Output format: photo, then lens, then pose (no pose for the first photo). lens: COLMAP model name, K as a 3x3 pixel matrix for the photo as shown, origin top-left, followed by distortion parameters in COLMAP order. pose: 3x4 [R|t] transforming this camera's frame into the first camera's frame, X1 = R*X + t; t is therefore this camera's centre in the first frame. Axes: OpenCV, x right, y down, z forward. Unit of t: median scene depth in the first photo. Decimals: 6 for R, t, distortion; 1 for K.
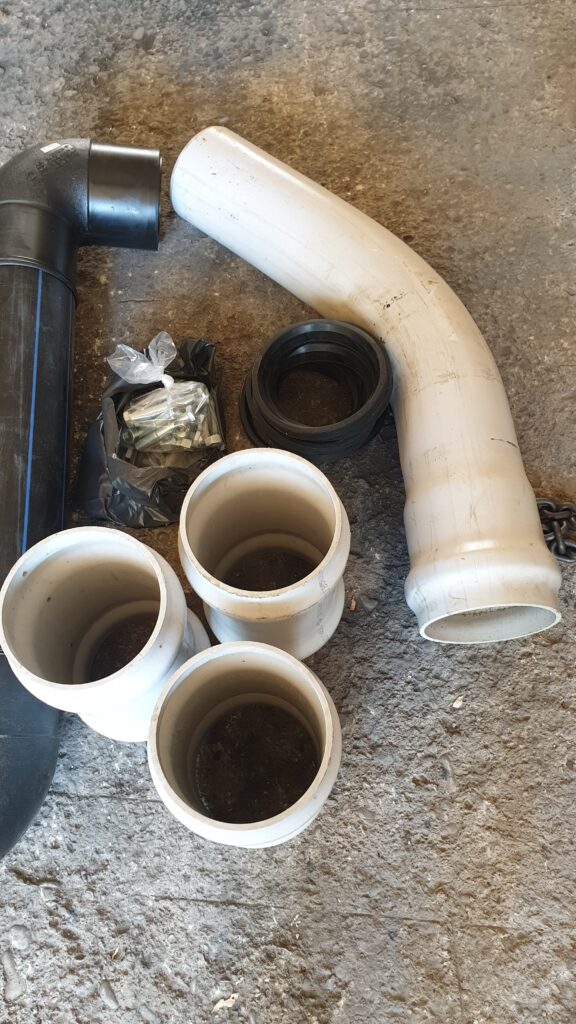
lens RADIAL K [[767.7, 0, 283.8], [0, 767.7, 508.2], [0, 0, 1]] dist [0.015937, -0.036387]
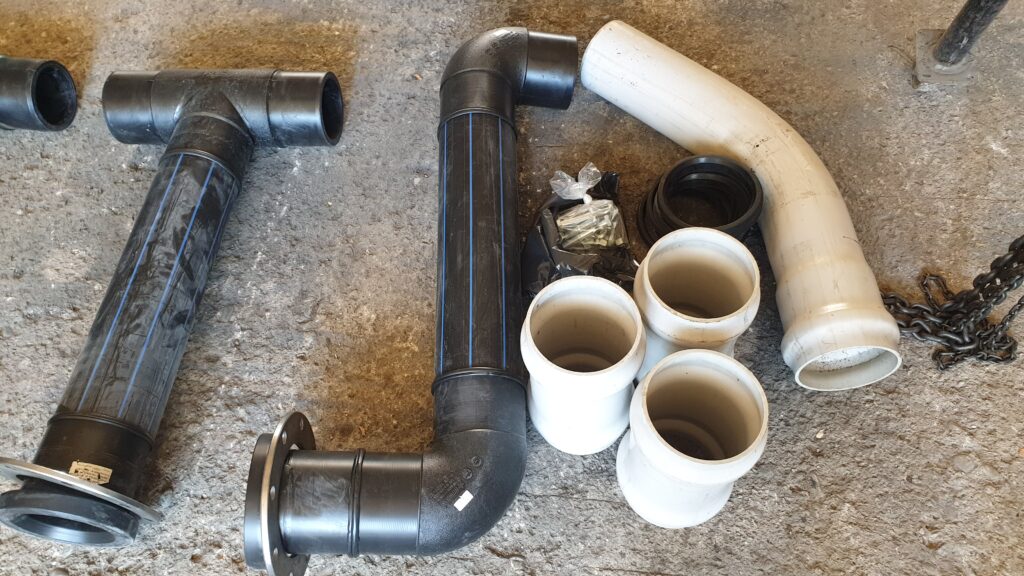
lens RADIAL K [[767.7, 0, 514.9], [0, 767.7, 287.0], [0, 0, 1]] dist [0.015937, -0.036387]
pose [[0.999488, 0.026557, -0.017838, -0.265586], [-0.028715, 0.990532, -0.134245, 0.182909], [0.014104, 0.134689, 0.990788, -0.334662]]
